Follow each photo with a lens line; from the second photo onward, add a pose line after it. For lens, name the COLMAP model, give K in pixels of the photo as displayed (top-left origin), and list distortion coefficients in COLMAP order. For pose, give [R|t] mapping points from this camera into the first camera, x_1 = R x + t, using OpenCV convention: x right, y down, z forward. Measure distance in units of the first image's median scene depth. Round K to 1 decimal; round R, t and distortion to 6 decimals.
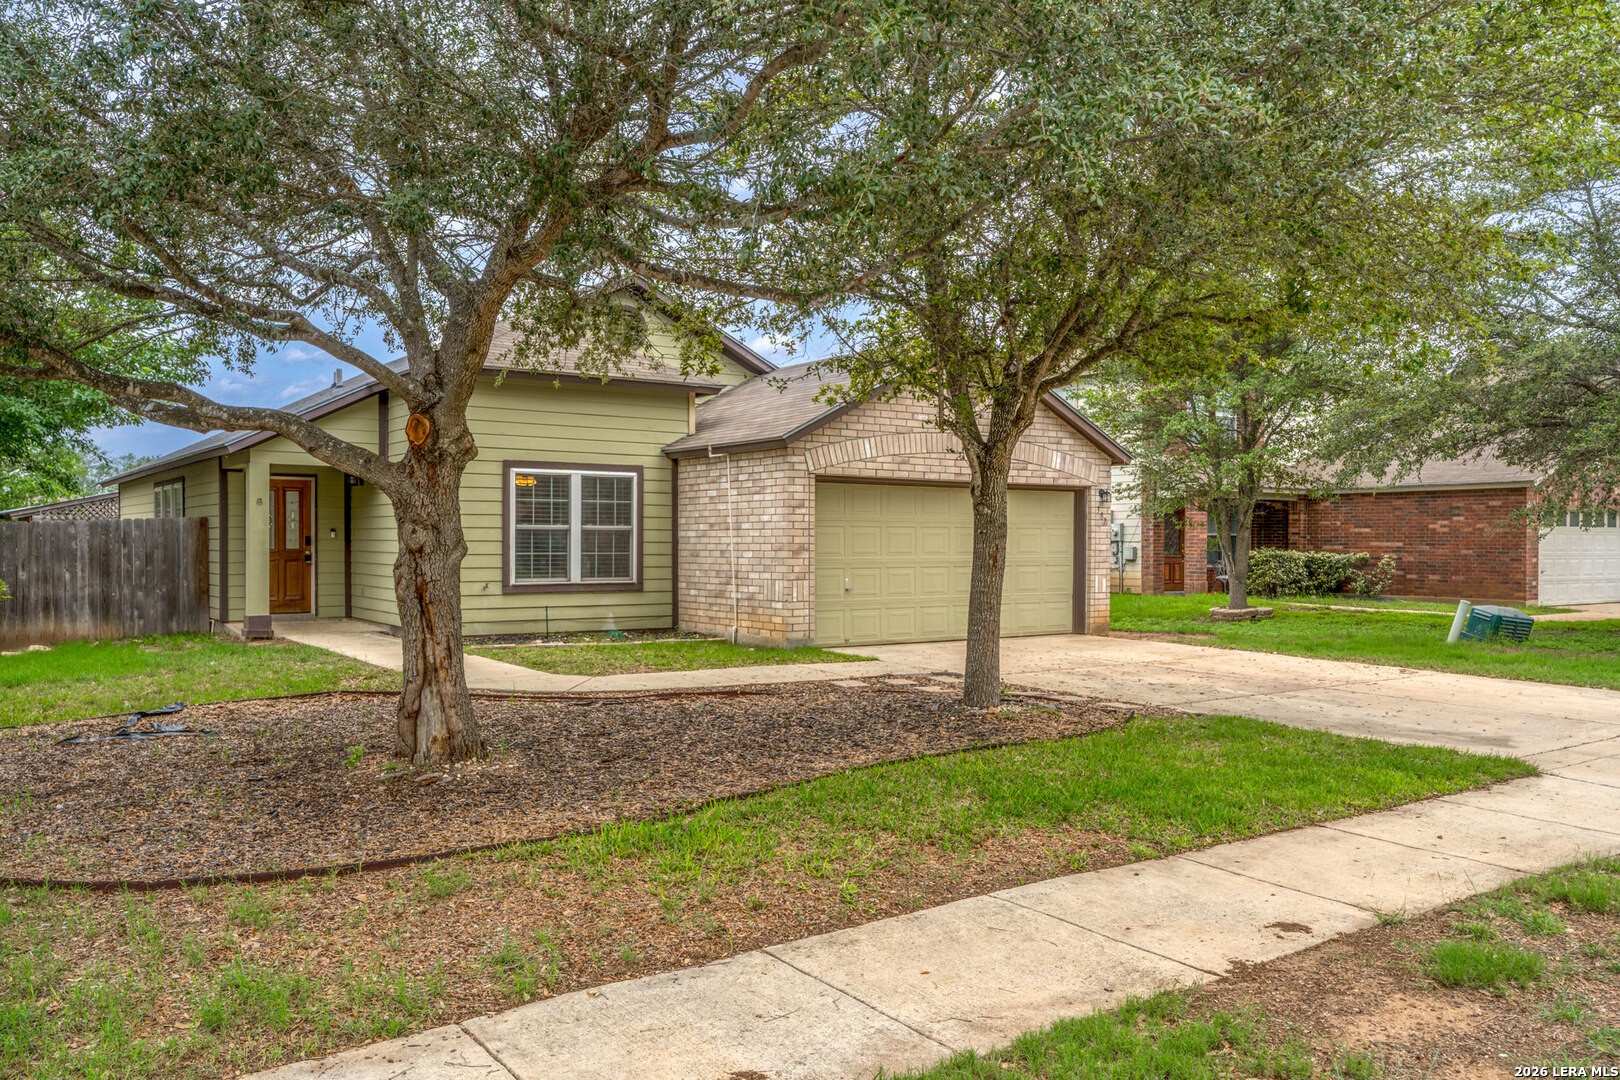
lens RADIAL K [[1242.5, 0, 798.9], [0, 1242.5, 544.5], [0, 0, 1]] dist [-0.005423, 0.013845]
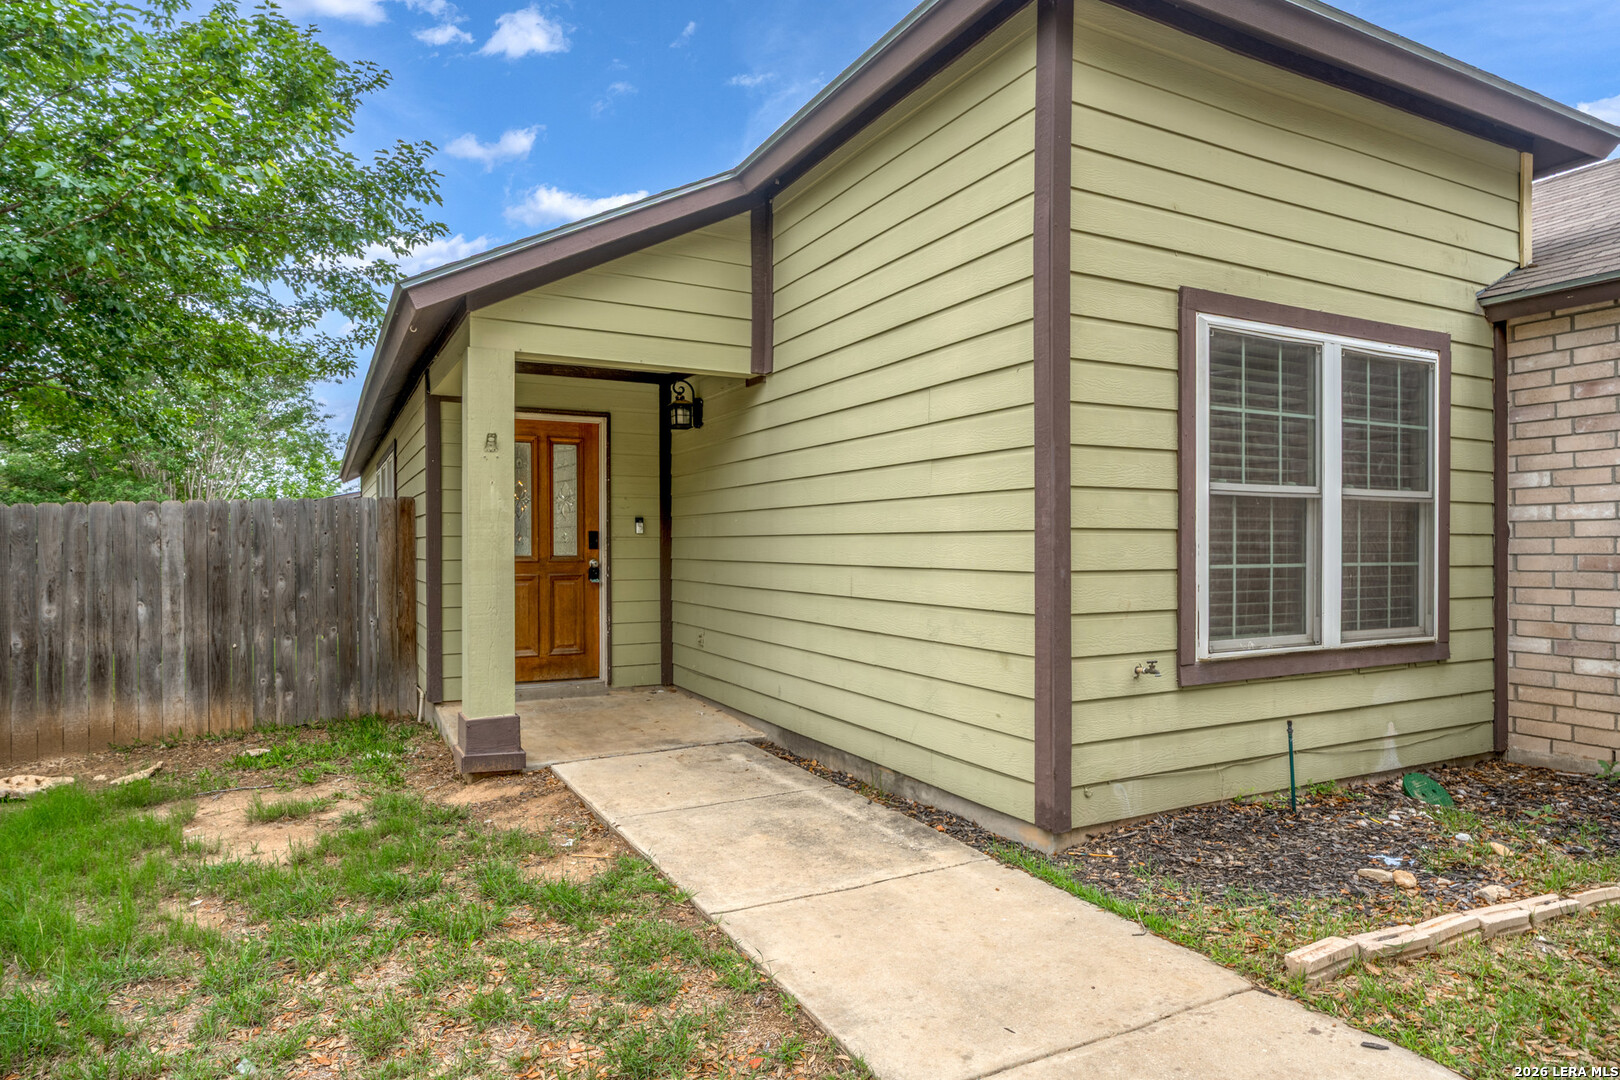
lens RADIAL K [[934.2, 0, 794.4], [0, 934.2, 546.9], [0, 0, 1]] dist [-0.003875, -0.000393]
pose [[0.990639, -0.005763, -0.136389, -0.290734], [0.005245, 0.999978, -0.004156, 0.002077], [0.136410, 0.003402, 0.990647, 0.701402]]
